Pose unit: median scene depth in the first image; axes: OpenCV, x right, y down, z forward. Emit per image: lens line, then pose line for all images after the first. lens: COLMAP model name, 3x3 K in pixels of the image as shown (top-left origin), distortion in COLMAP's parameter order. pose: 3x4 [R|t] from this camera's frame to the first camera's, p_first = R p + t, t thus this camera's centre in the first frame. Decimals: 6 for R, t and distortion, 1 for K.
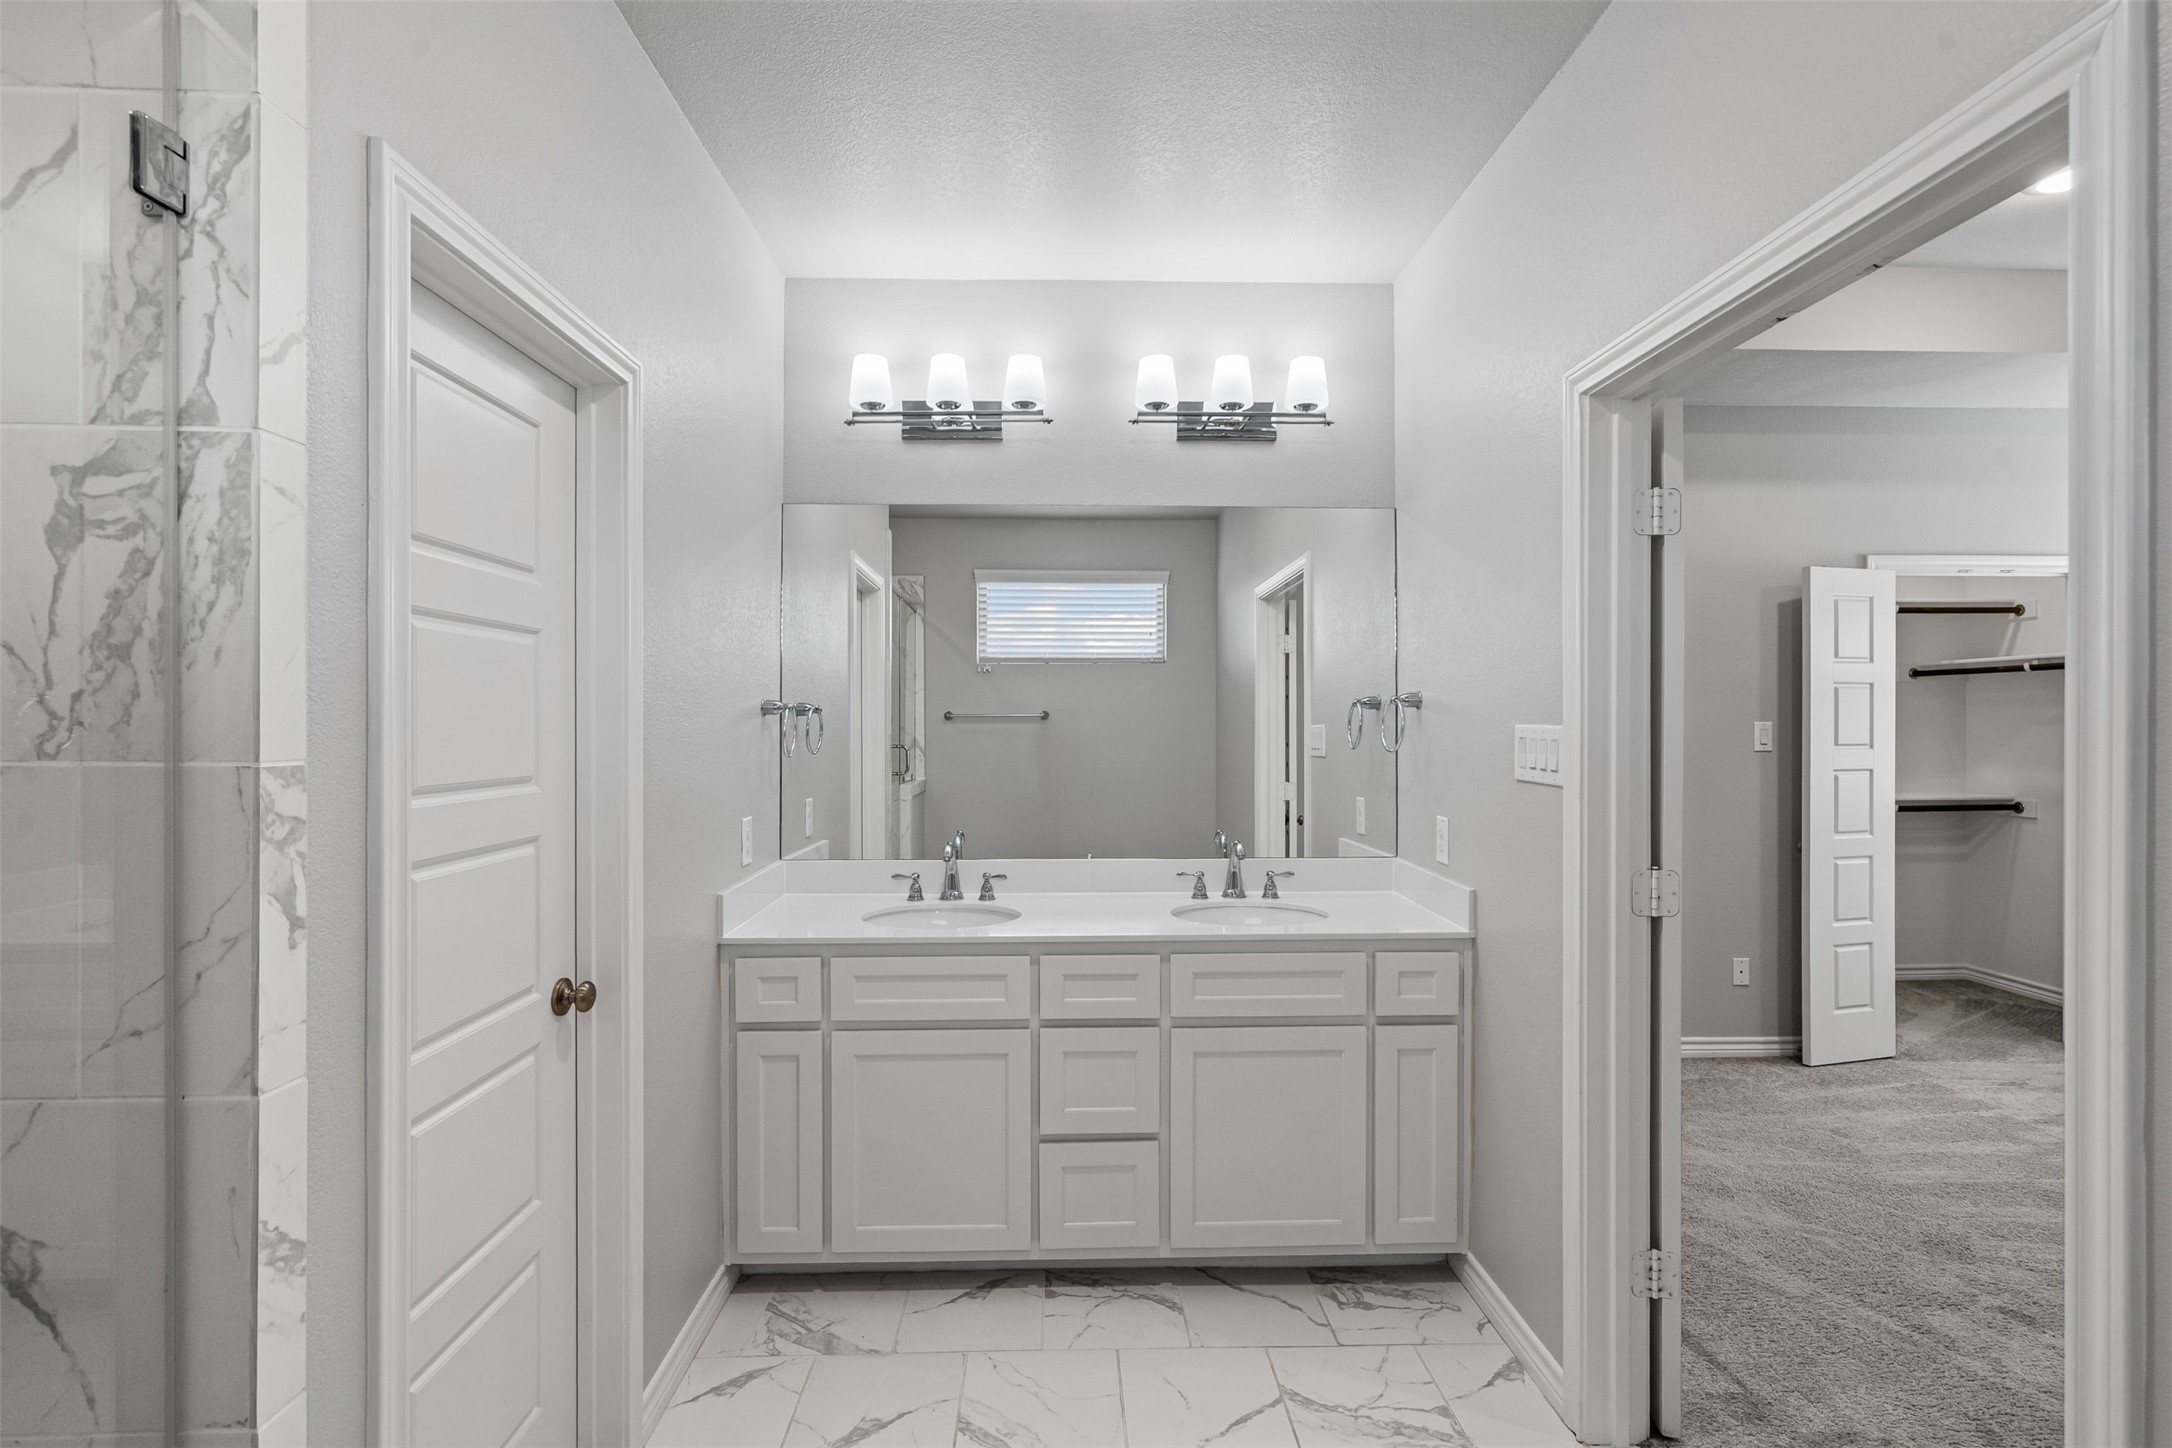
lens RADIAL K [[993.5, 0, 1079.7], [0, 993.5, 729.0], [0, 0, 1]] dist [-0.001113, -0.000064]
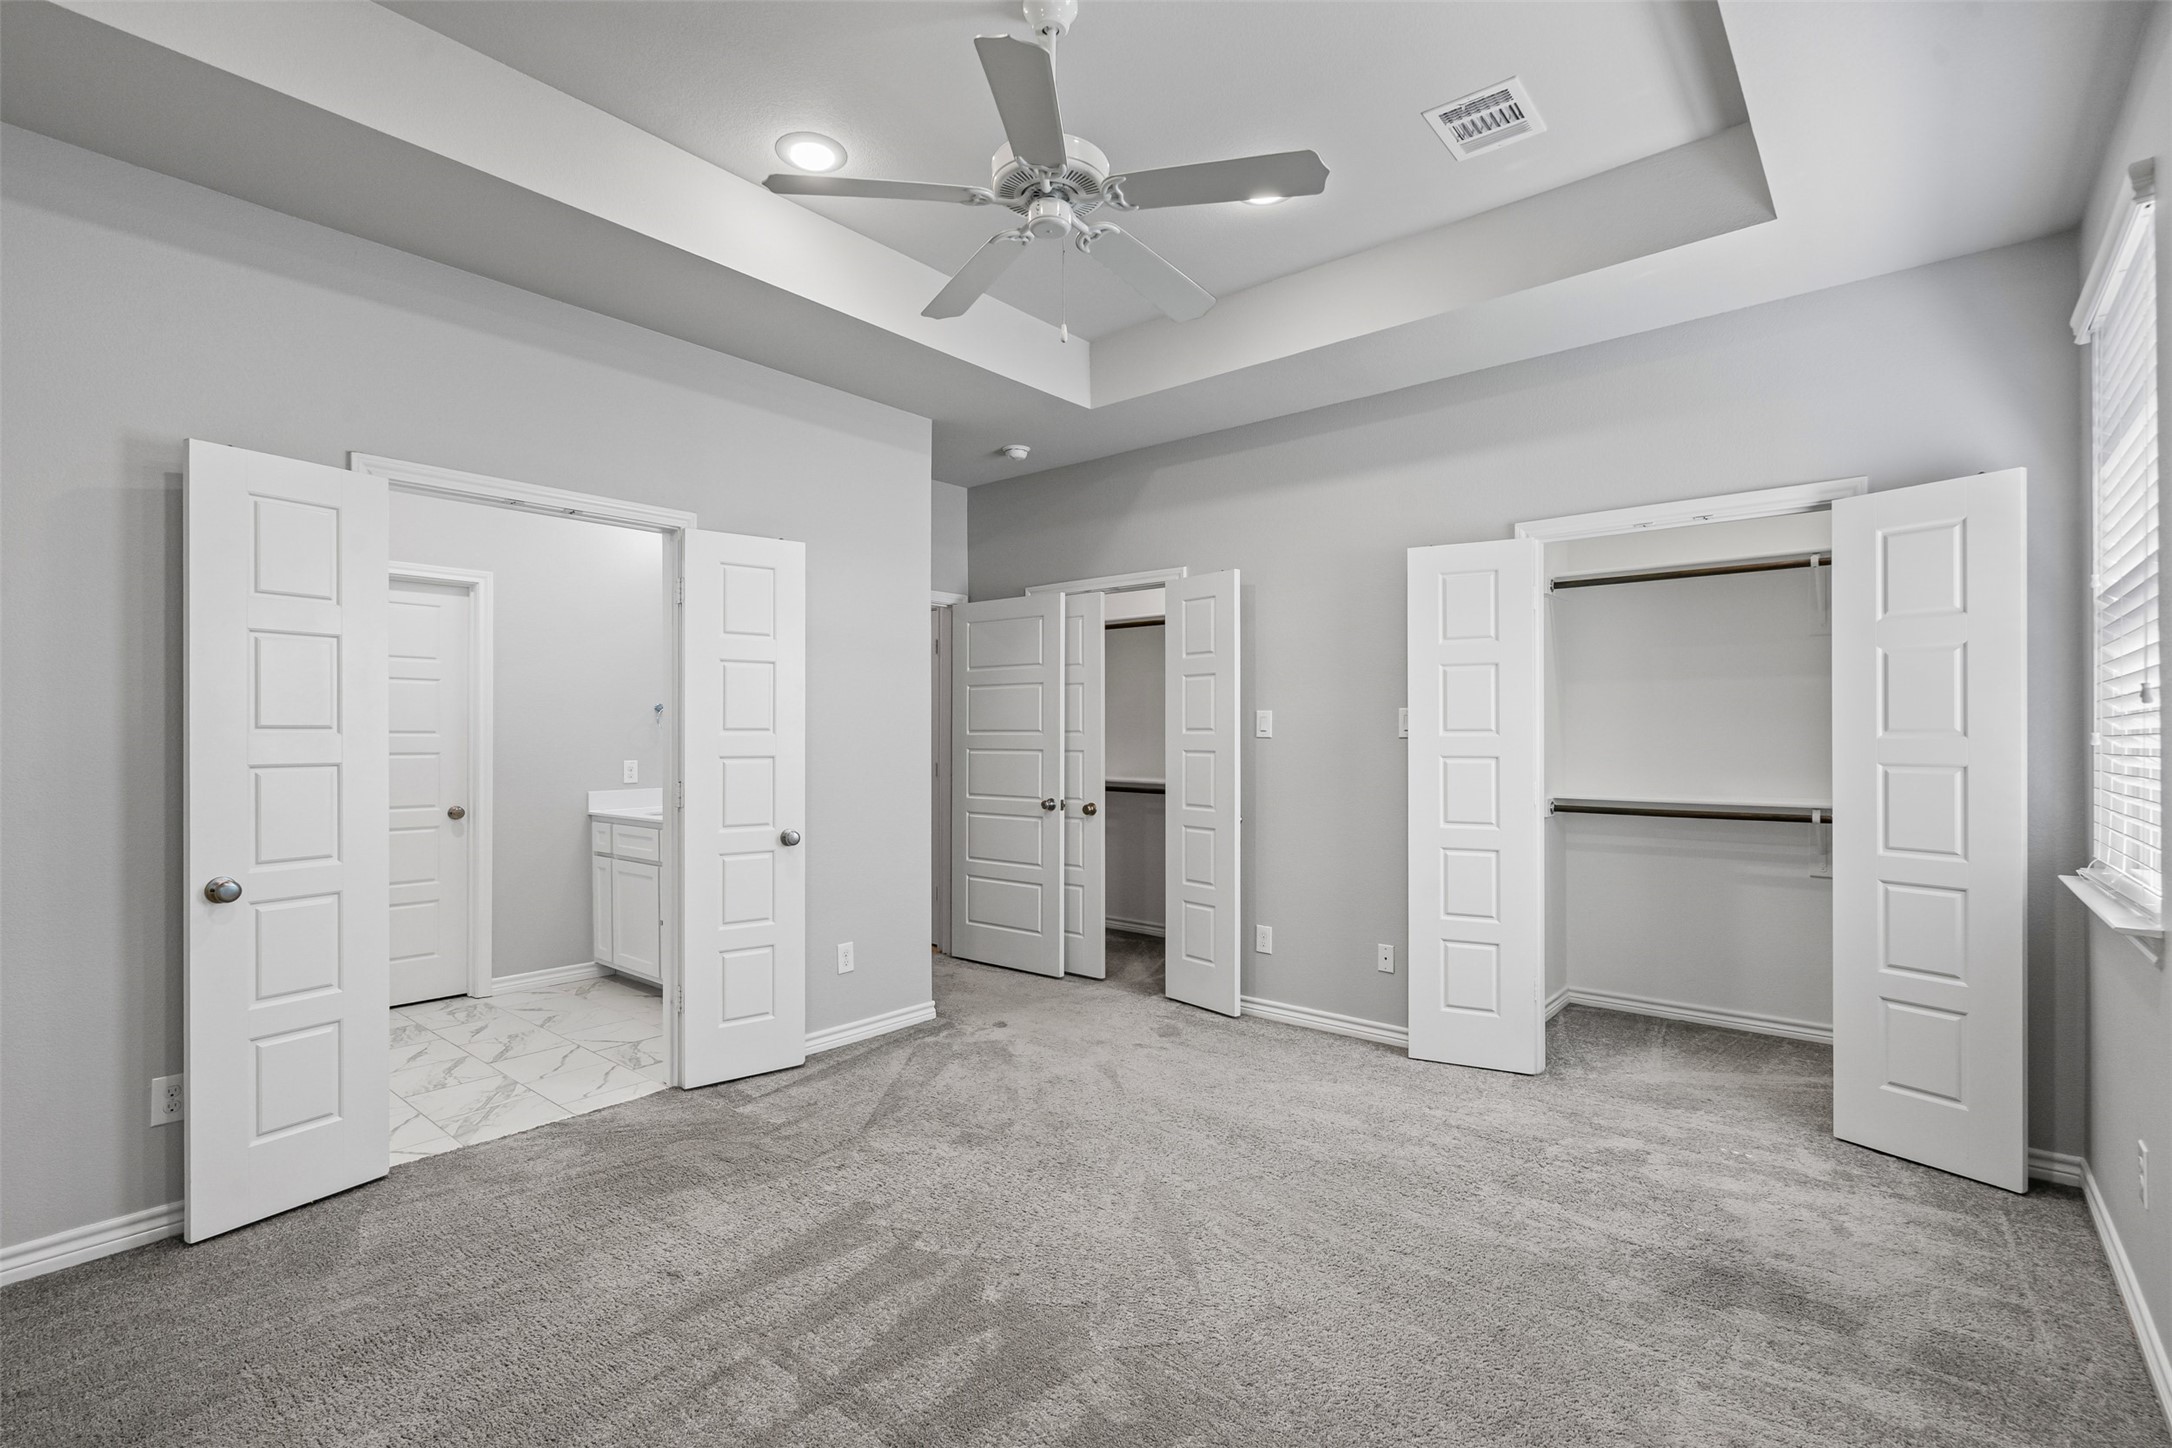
lens RADIAL K [[993.5, 0, 1079.7], [0, 993.5, 729.0], [0, 0, 1]] dist [-0.001113, -0.000064]
pose [[0.743158, -0.004435, -0.669101, 1.555611], [-0.002572, 0.999952, -0.009485, 0.033840], [0.669111, 0.008770, 0.743111, 0.067212]]
